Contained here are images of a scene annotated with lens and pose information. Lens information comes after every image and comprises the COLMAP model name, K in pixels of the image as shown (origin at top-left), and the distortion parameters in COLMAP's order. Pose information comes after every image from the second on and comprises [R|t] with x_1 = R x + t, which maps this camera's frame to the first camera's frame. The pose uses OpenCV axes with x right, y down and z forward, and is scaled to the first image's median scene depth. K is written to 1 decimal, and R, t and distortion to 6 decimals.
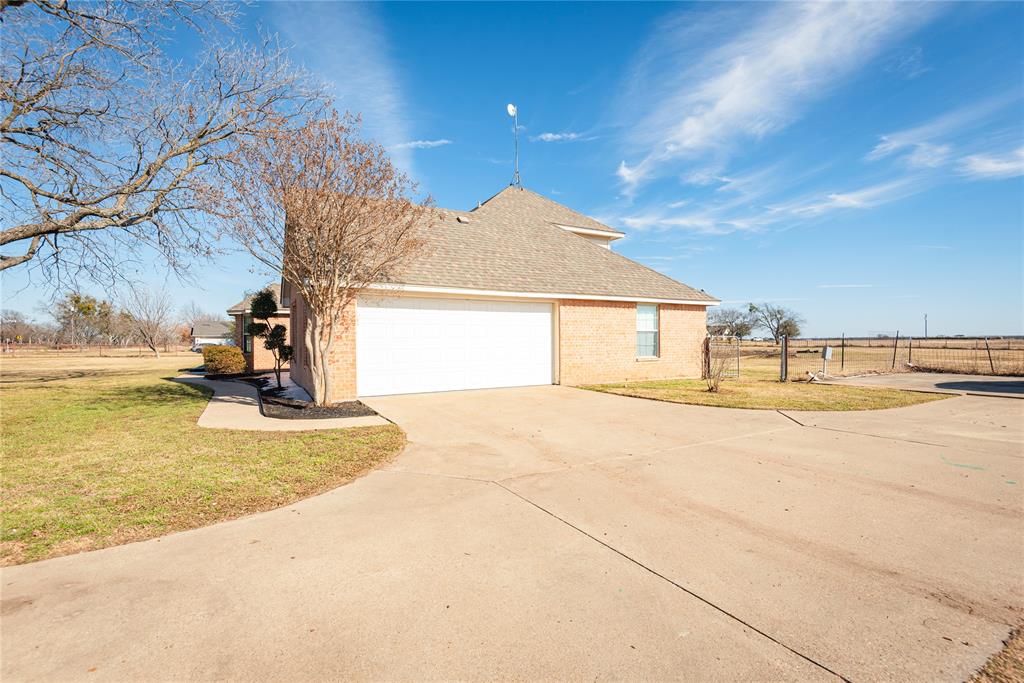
lens RADIAL K [[461.9, 0, 512.4], [0, 461.9, 339.6], [0, 0, 1]] dist [0.046918, -0.030247]
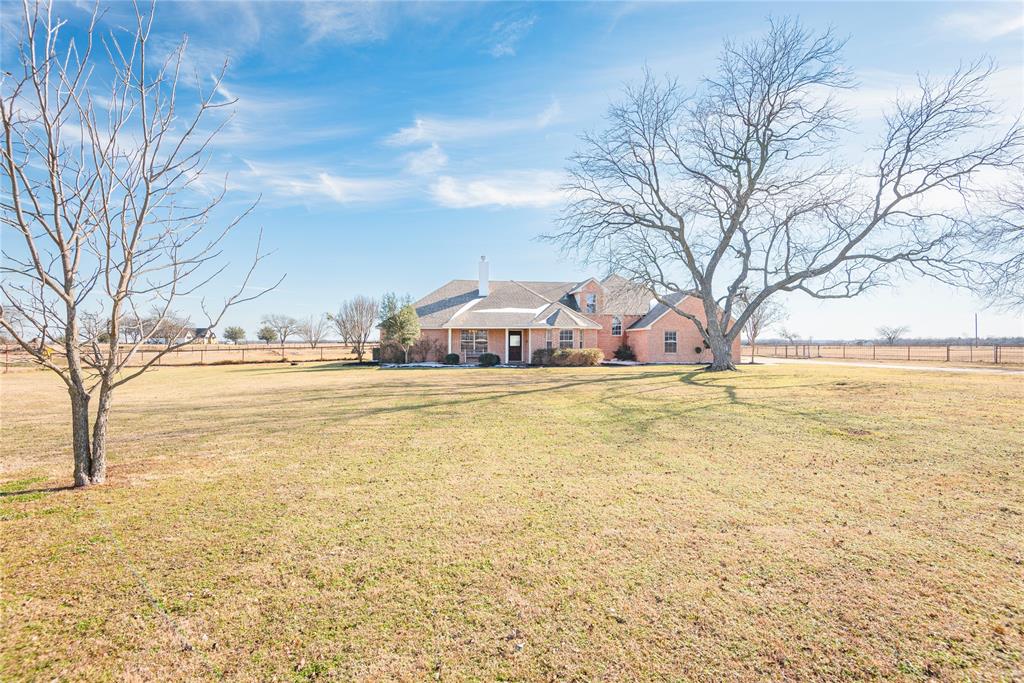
lens RADIAL K [[484.1, 0, 512.0], [0, 484.1, 341.5], [0, 0, 1]] dist [0.000250, 0.000004]
pose [[0.364511, 0.006883, 0.931174, -0.005845], [-0.000407, 0.999974, -0.007233, -0.001433], [-0.931199, 0.002258, 0.364504, 0.467296]]
